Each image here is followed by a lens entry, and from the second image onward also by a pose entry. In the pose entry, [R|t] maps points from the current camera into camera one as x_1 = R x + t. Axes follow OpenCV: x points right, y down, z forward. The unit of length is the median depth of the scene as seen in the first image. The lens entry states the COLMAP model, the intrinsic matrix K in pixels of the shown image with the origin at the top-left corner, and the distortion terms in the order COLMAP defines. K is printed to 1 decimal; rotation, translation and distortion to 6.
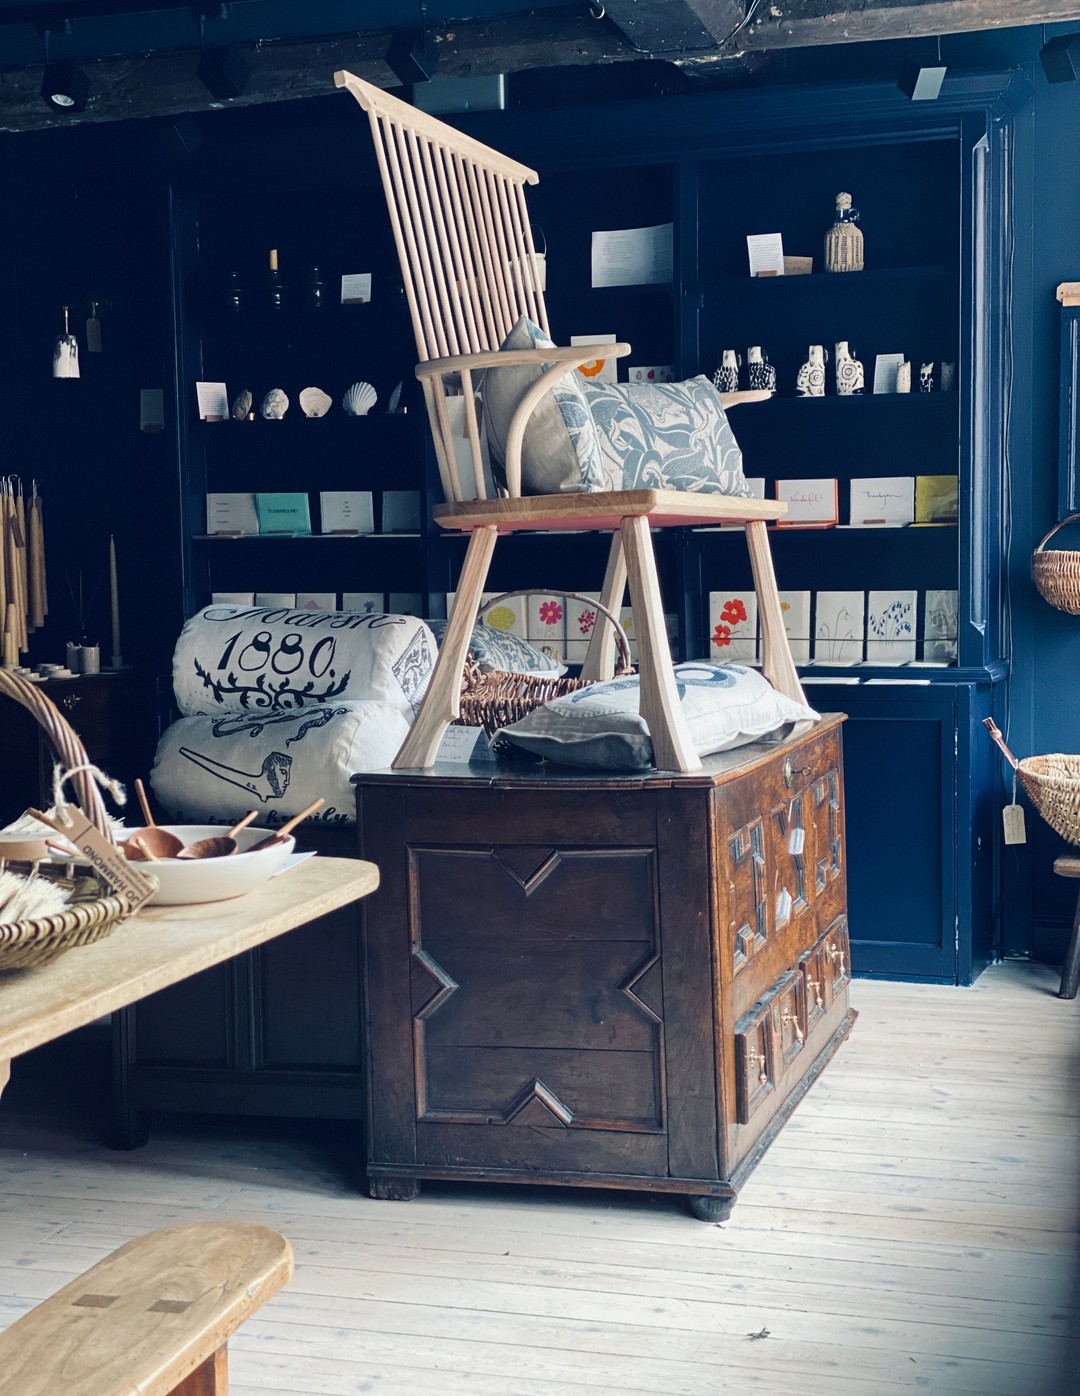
lens RADIAL K [[2012.9, 0, 540.0], [0, 2012.9, 698.0], [0, 0, 1]] dist [0.079103, 0.011458]
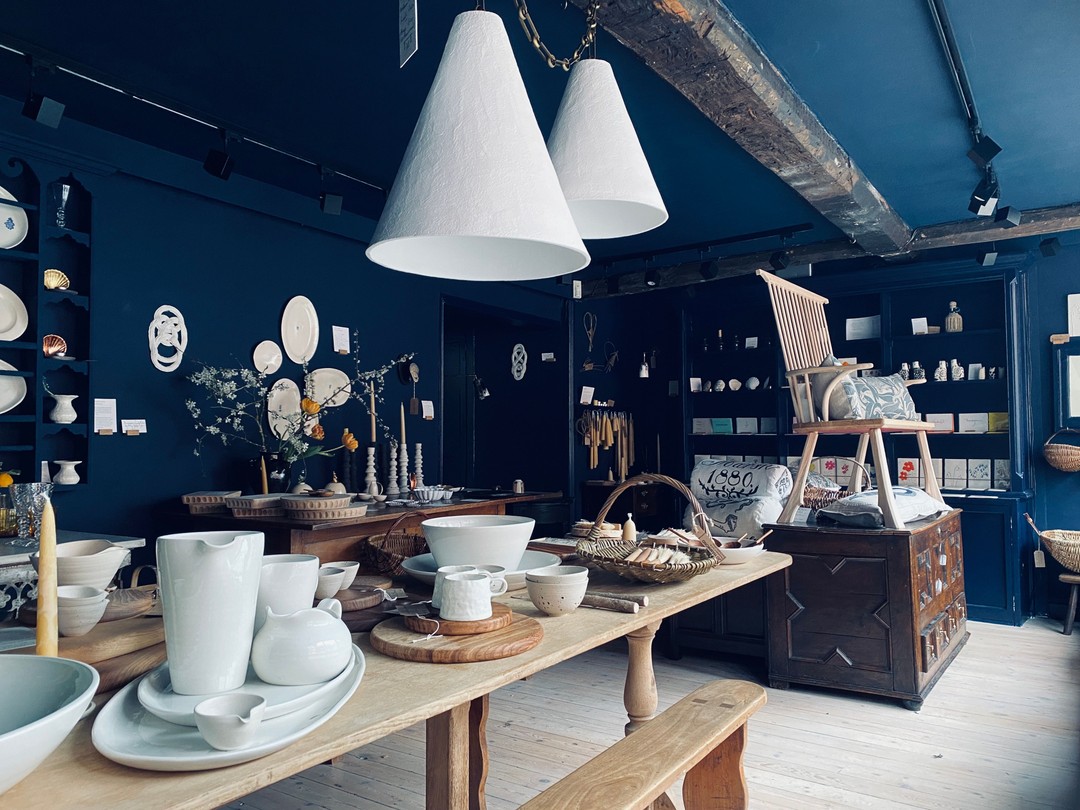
lens RADIAL K [[793.4, 0, 540.0], [0, 793.4, 405.0], [0, 0, 1]] dist [0.002775, -0.015776]
pose [[0.952349, -0.000862, -0.305010, -0.048490], [-0.034165, 0.993401, -0.109483, 0.005947], [0.303092, 0.114686, 0.946035, -0.094948]]
